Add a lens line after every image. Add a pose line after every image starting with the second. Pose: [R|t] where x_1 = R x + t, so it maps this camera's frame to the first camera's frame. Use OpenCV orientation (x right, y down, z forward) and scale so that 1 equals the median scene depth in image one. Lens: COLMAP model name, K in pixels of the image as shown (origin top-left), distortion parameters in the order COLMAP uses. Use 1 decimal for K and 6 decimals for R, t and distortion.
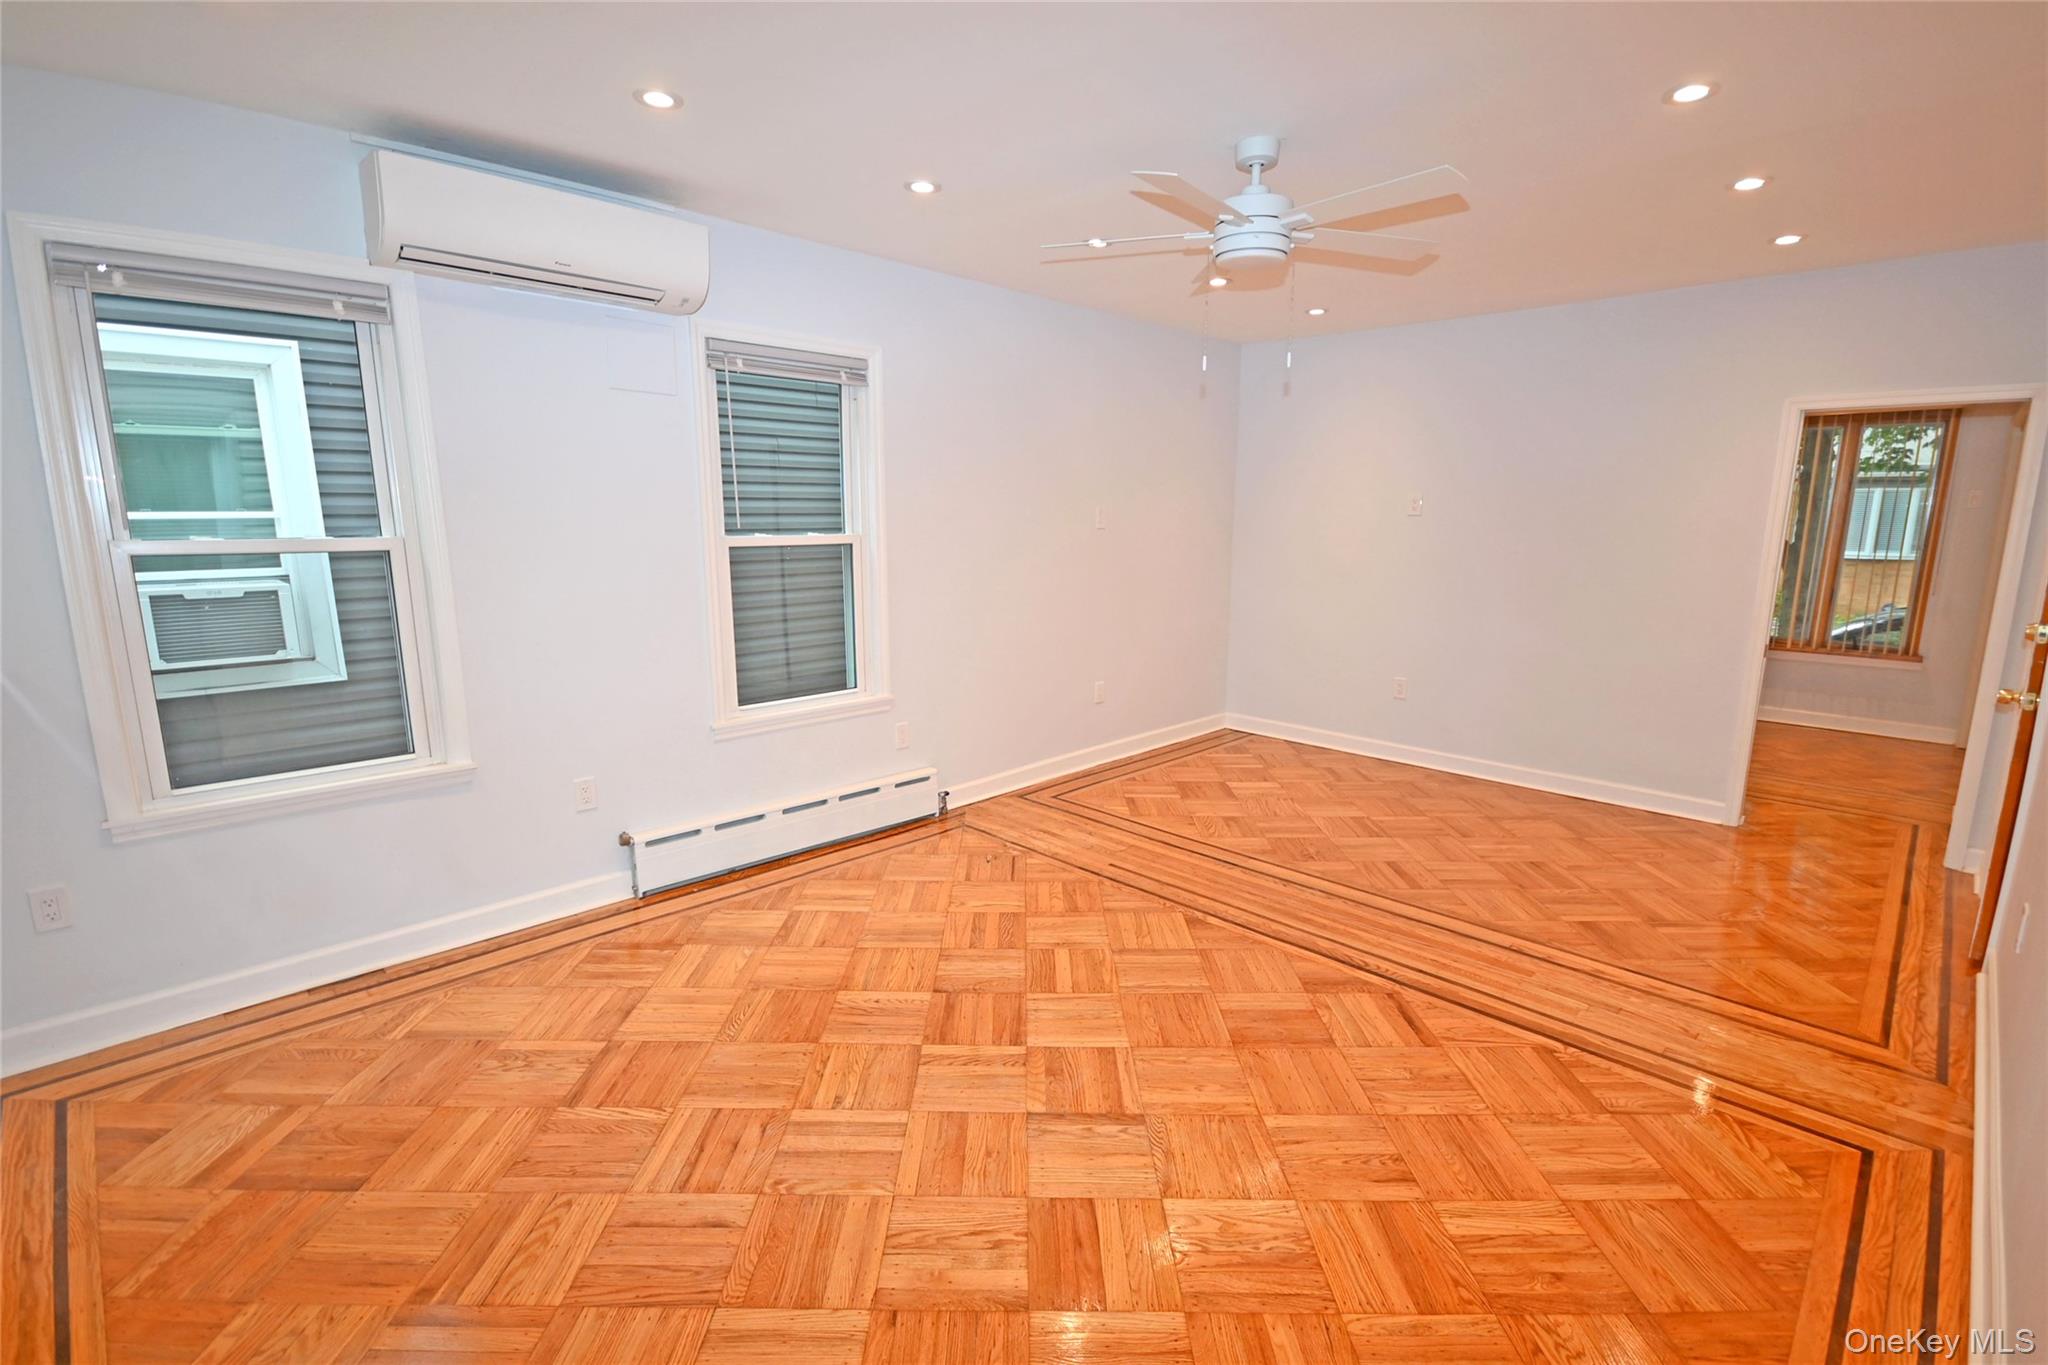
lens RADIAL K [[935.5, 0, 1016.4], [0, 935.5, 687.4], [0, 0, 1]] dist [-0.001484, -0.000178]
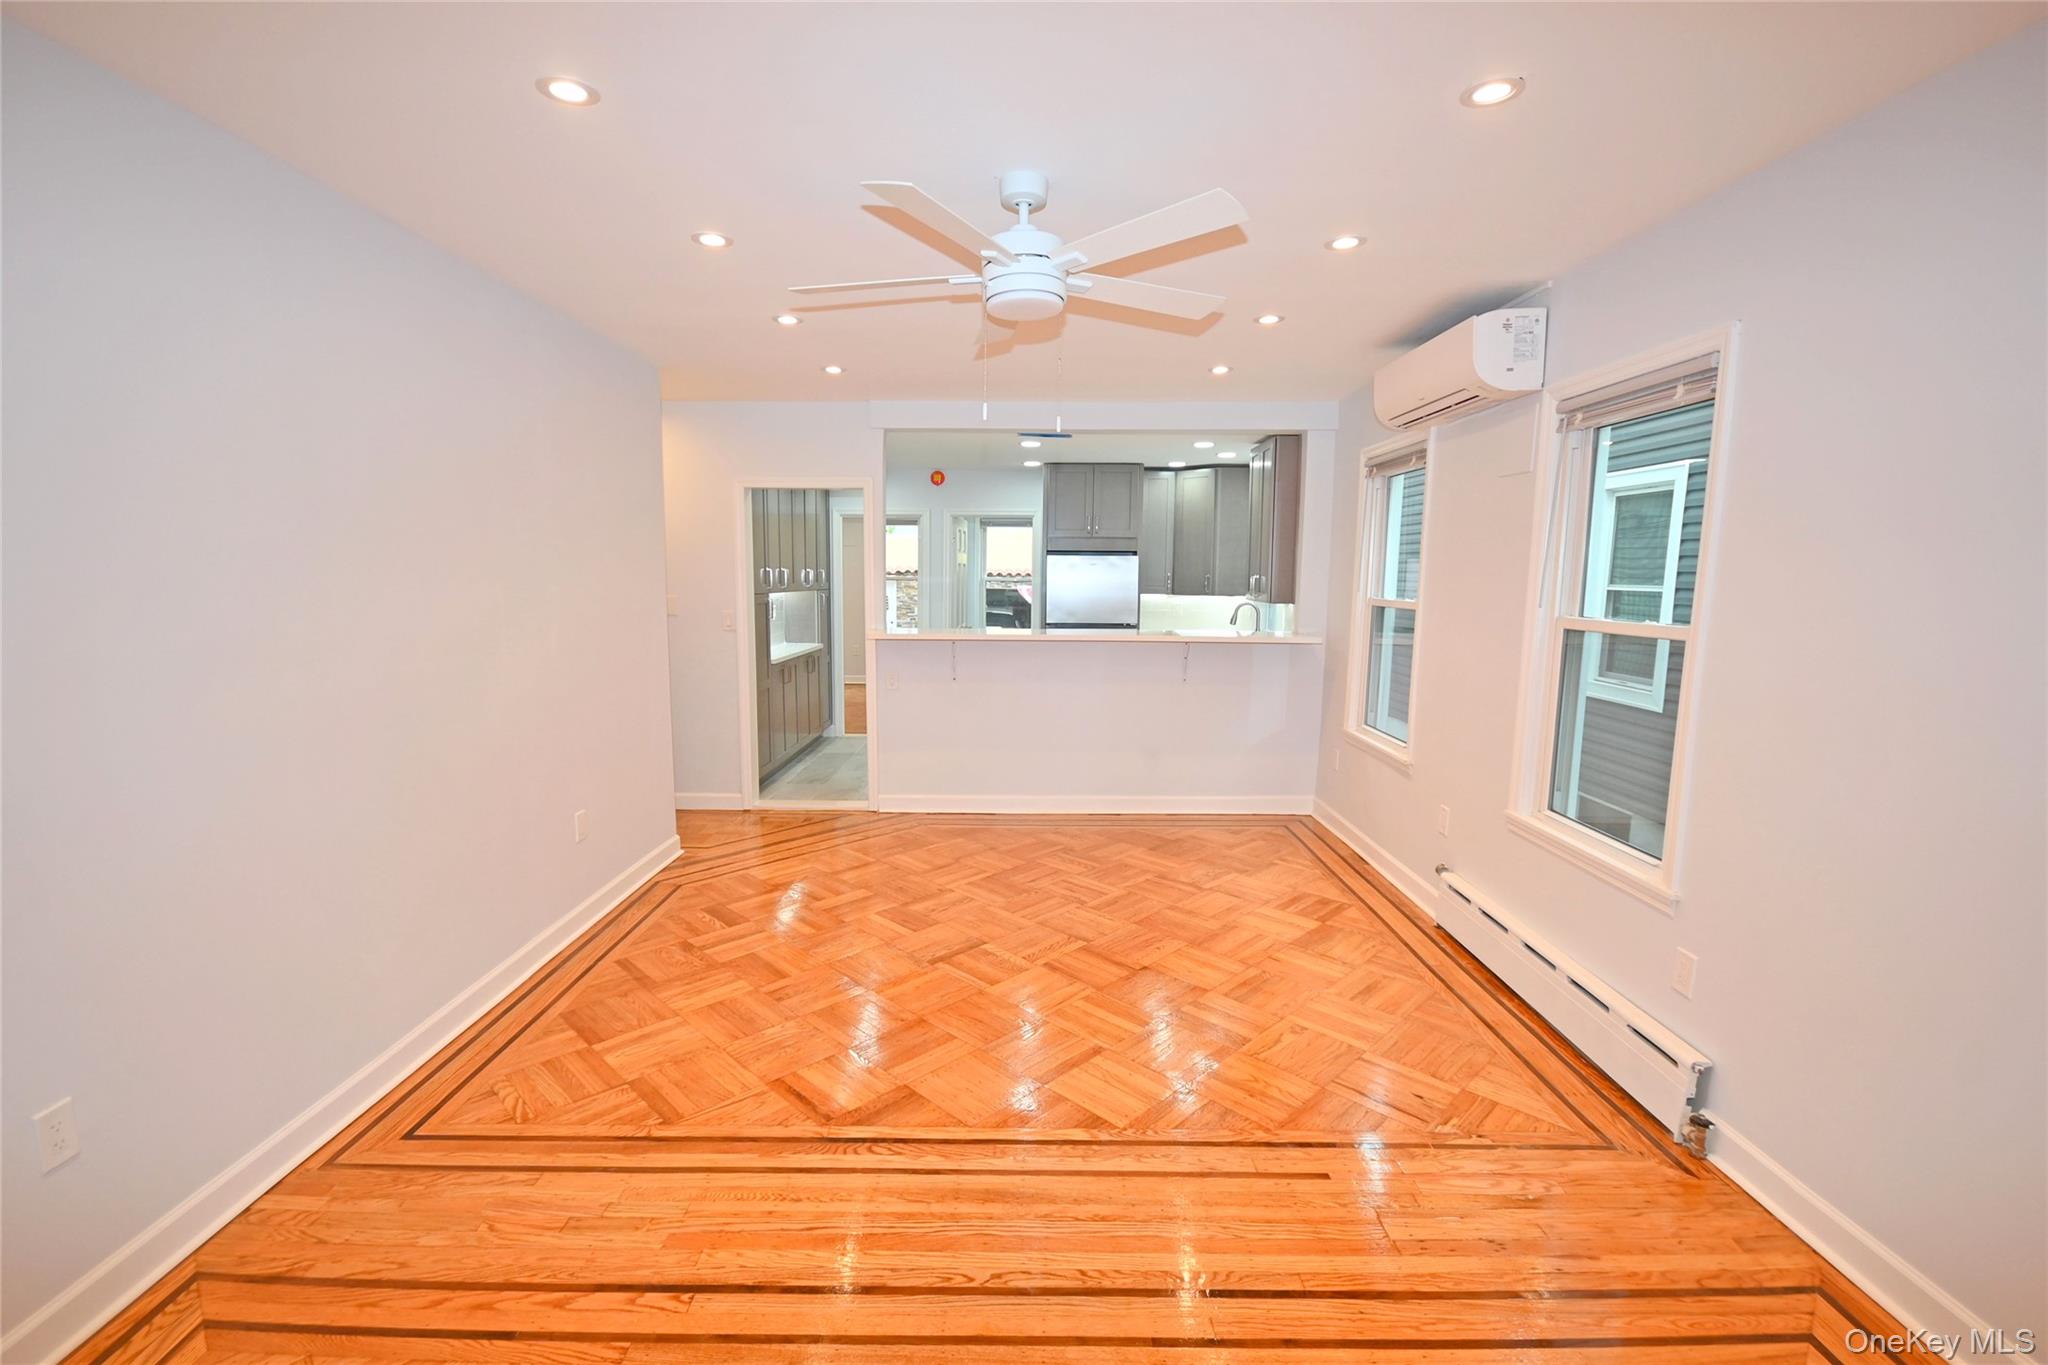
lens RADIAL K [[897.6, 0, 1024.0], [0, 897.6, 682.5], [0, 0, 1]] dist [0.001183, -0.005825]
pose [[-0.705764, 0.077674, -0.704176, 0.734964], [-0.142628, 0.958041, 0.248626, -0.271291], [0.693941, 0.275906, -0.665072, 1.388155]]
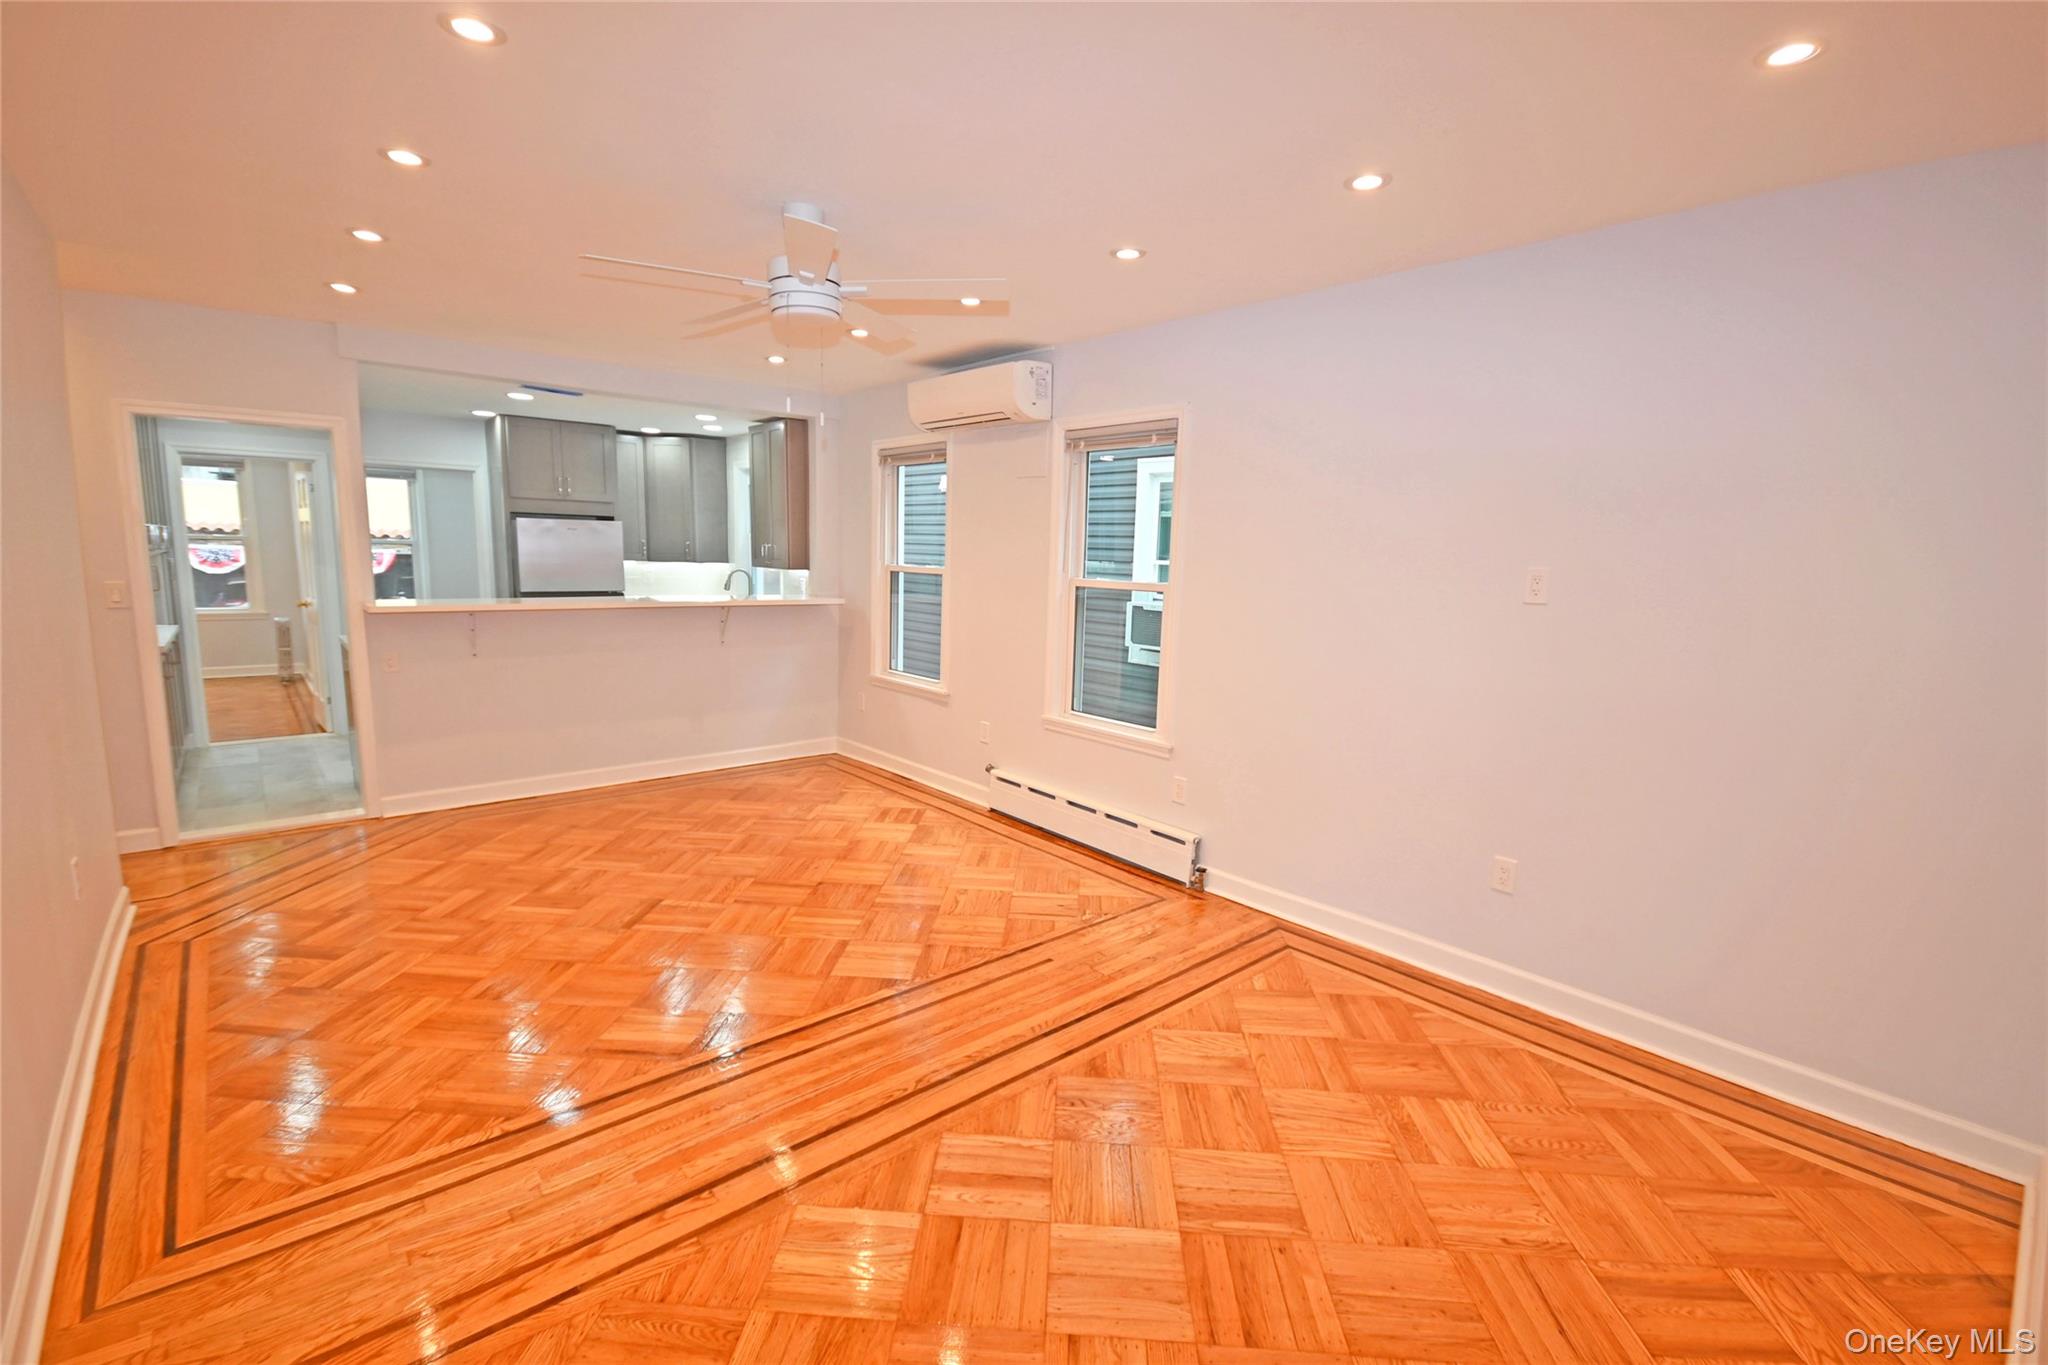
lens RADIAL K [[897.6, 0, 1024.0], [0, 897.6, 682.5], [0, 0, 1]] dist [0.001183, -0.005825]
pose [[-0.062552, 0.141103, -0.988017, 1.078058], [-0.214133, 0.965004, 0.151373, -0.222042], [0.974800, 0.221036, -0.030148, 1.129680]]
